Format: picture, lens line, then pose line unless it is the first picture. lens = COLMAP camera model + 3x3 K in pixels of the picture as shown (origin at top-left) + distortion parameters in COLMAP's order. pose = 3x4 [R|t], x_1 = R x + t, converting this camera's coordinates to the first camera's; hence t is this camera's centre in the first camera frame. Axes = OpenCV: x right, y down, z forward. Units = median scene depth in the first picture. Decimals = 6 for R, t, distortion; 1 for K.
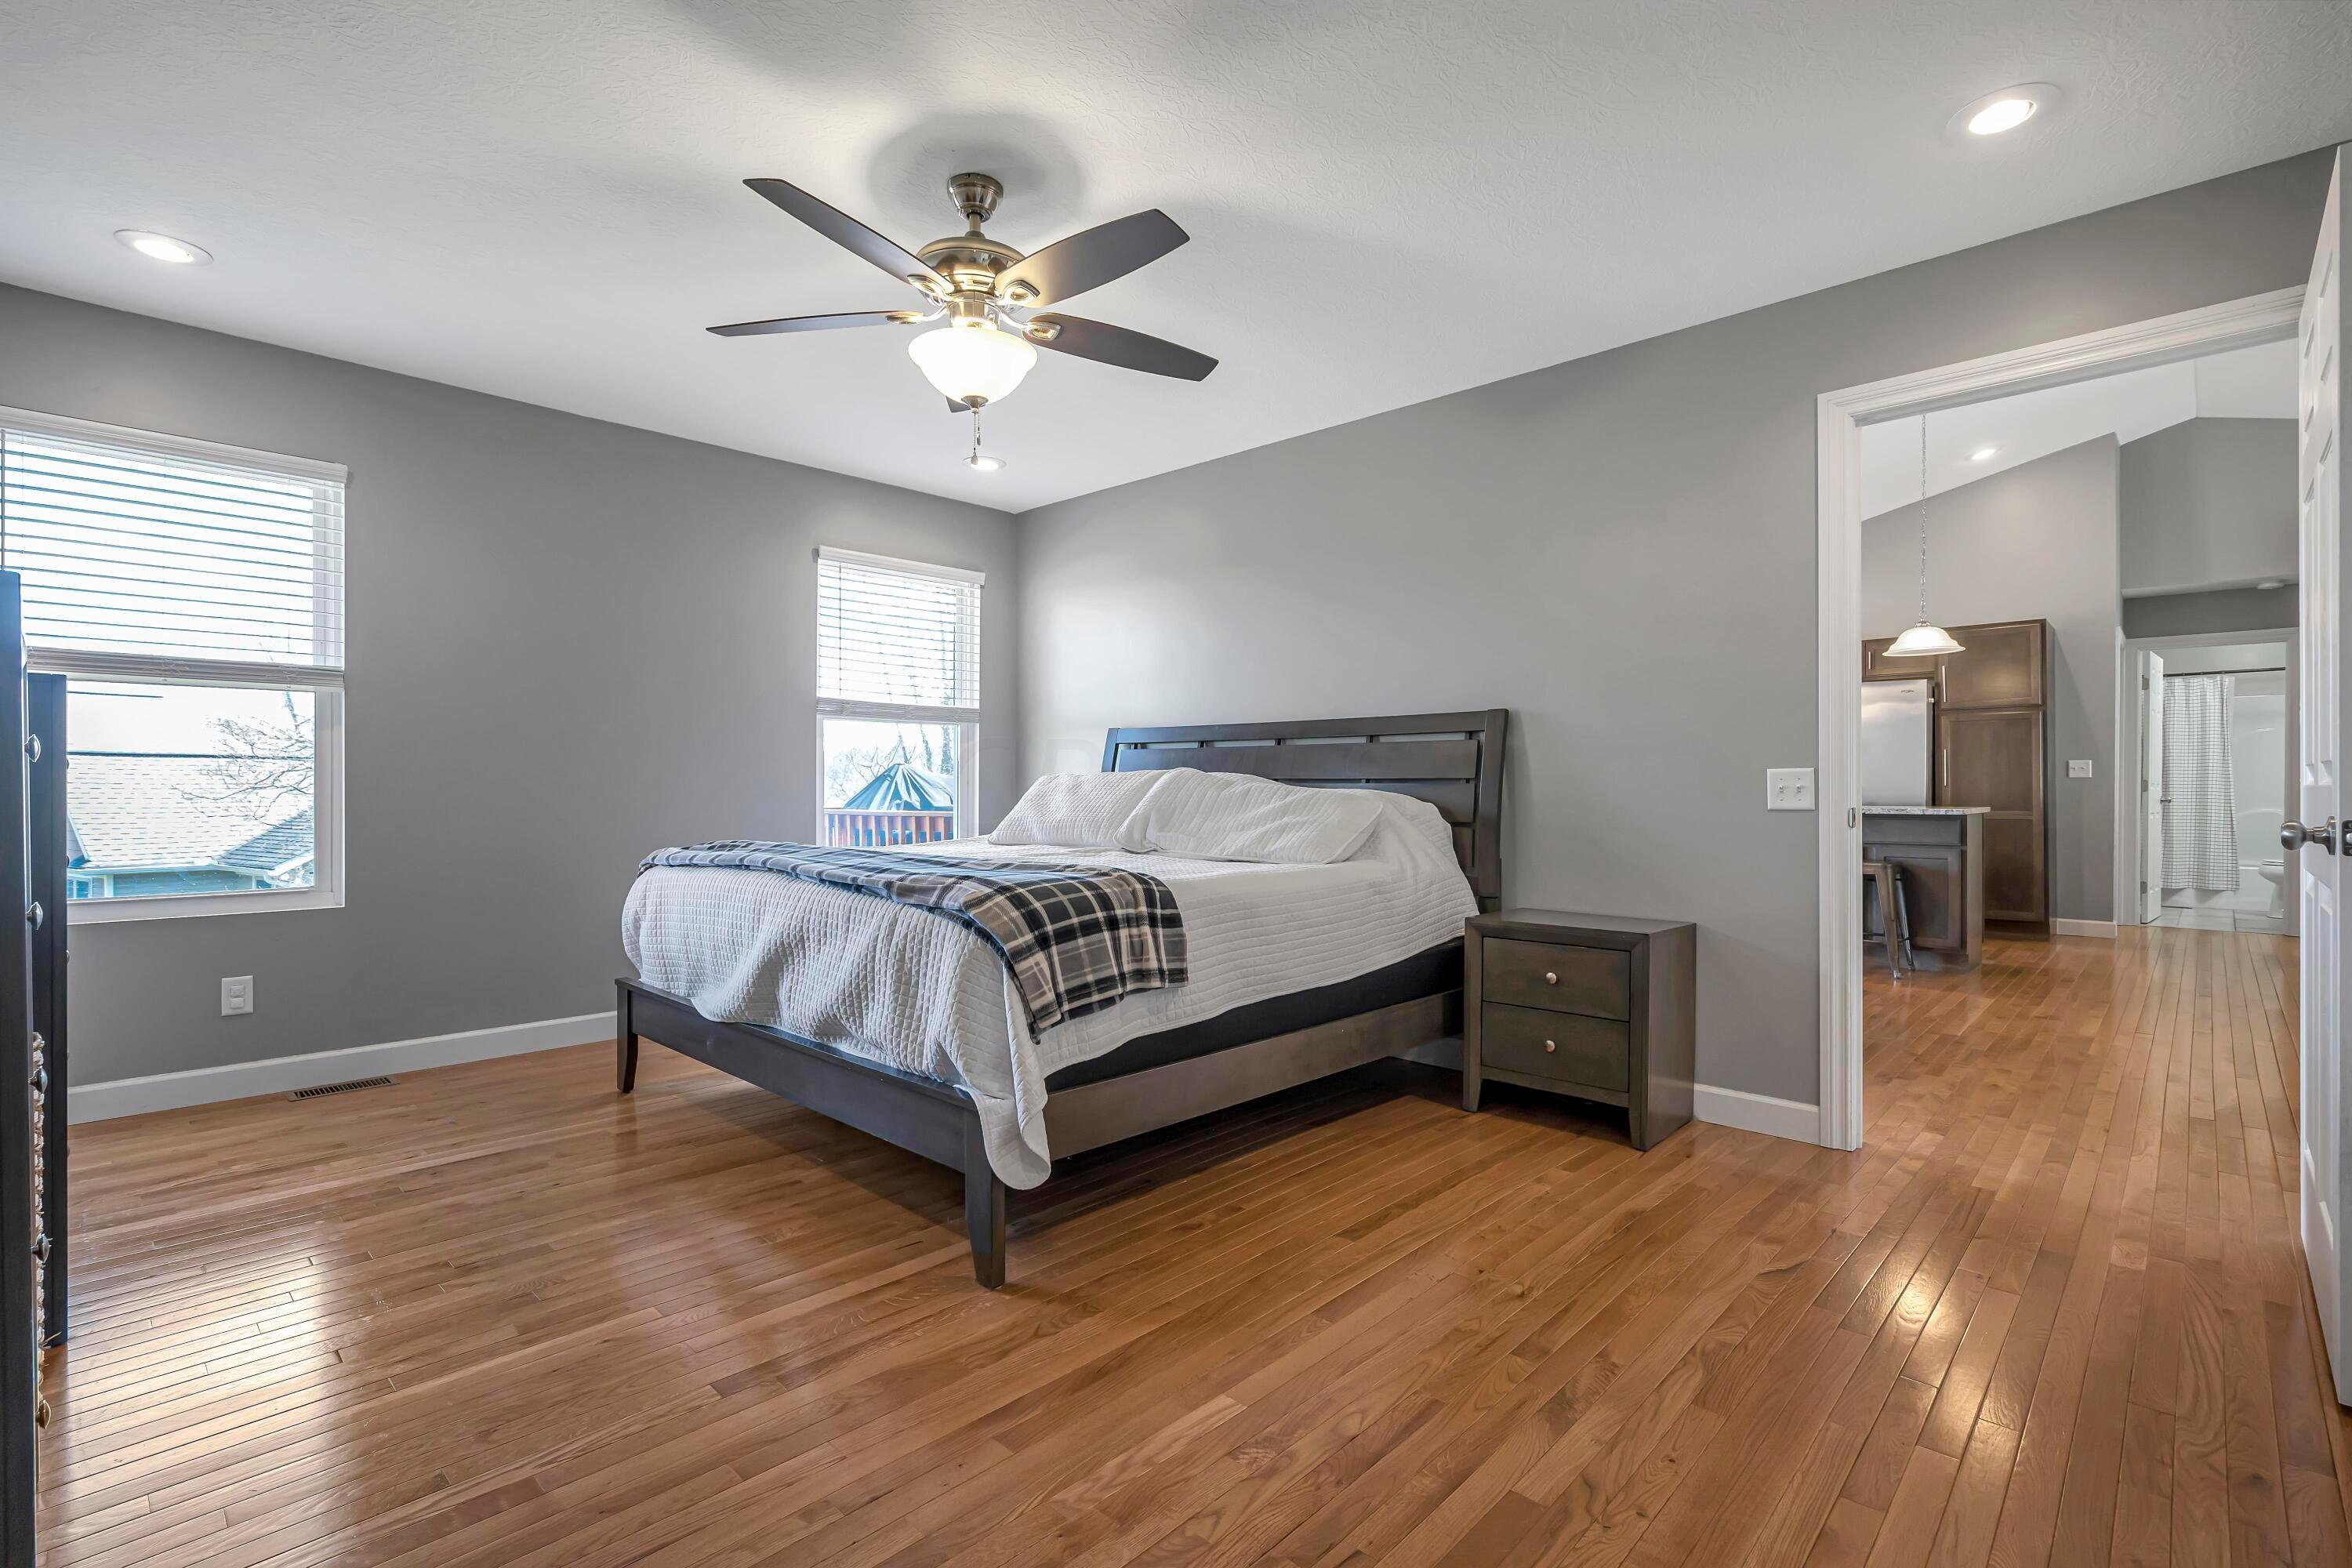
lens RADIAL K [[1078.2, 0, 1193.6], [0, 1078.2, 788.8], [0, 0, 1]] dist [-0.002889, 0.000841]
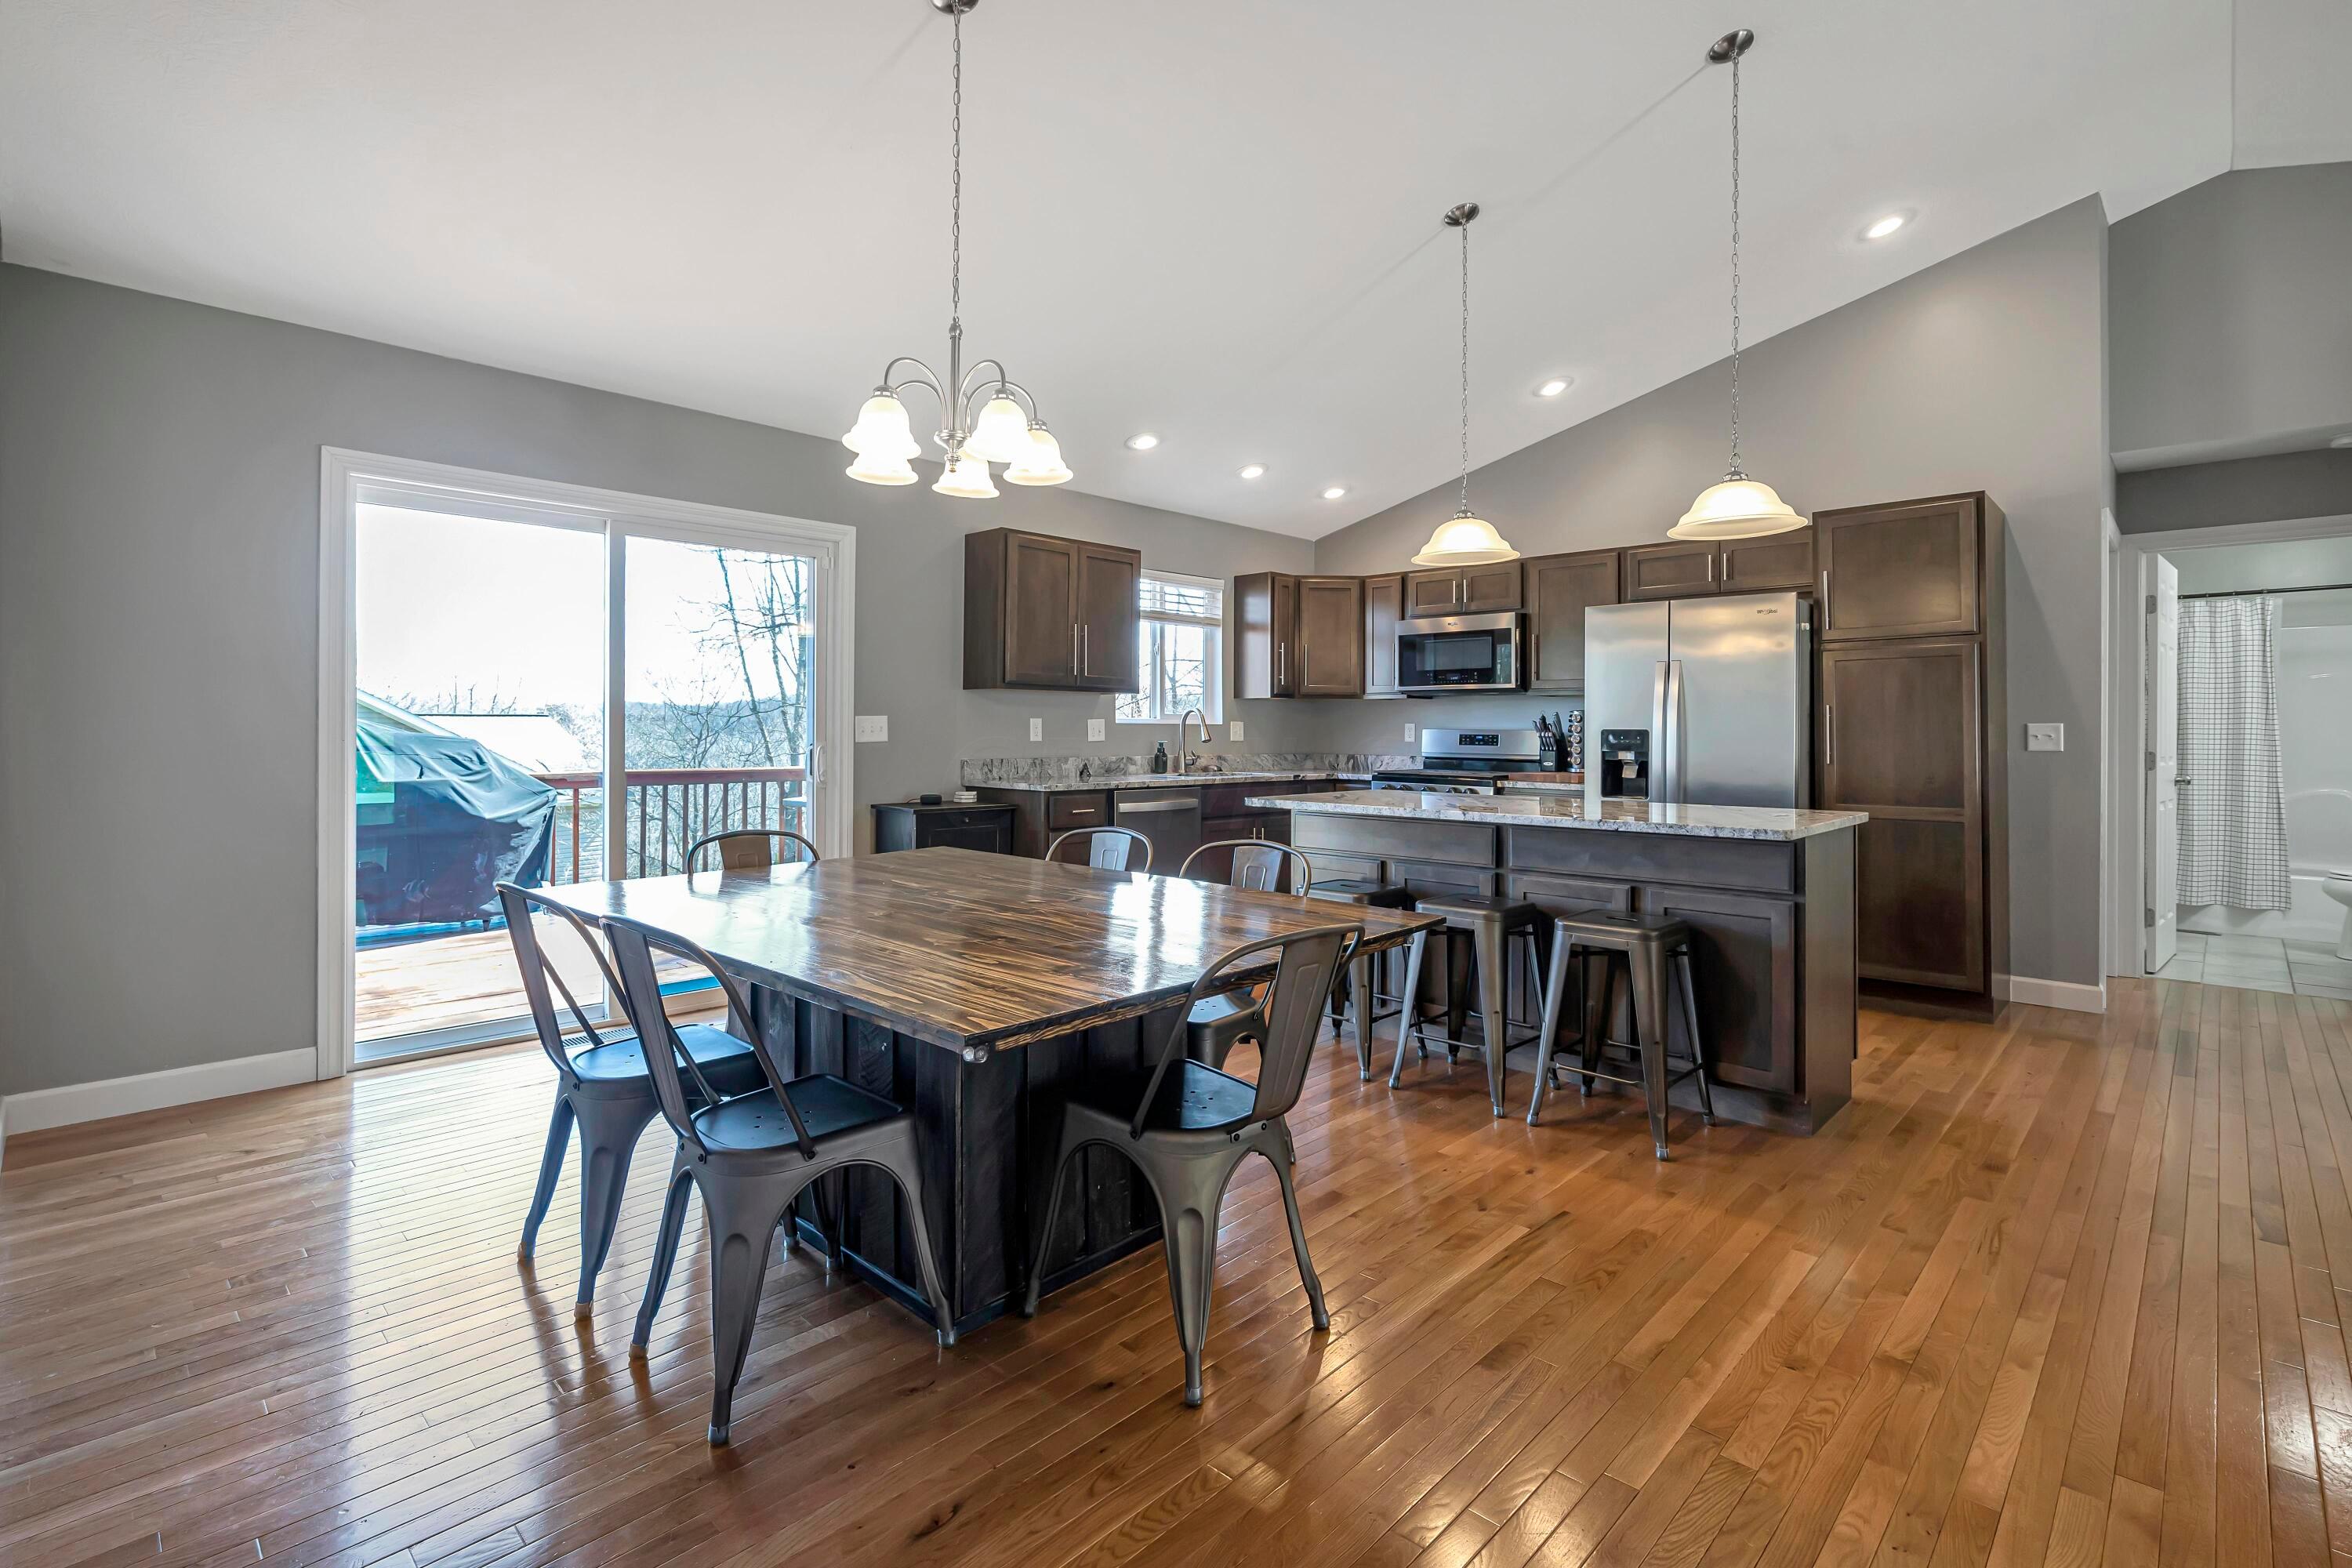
lens RADIAL K [[1078.2, 0, 1201.1], [0, 1078.2, 732.3], [0, 0, 1]] dist [-0.002889, 0.000841]
pose [[0.999998, 0.000091, -0.002181, 0.331296], [-0.000103, 0.999987, -0.005191, -0.017867], [0.002180, 0.005191, 0.999984, 0.370511]]
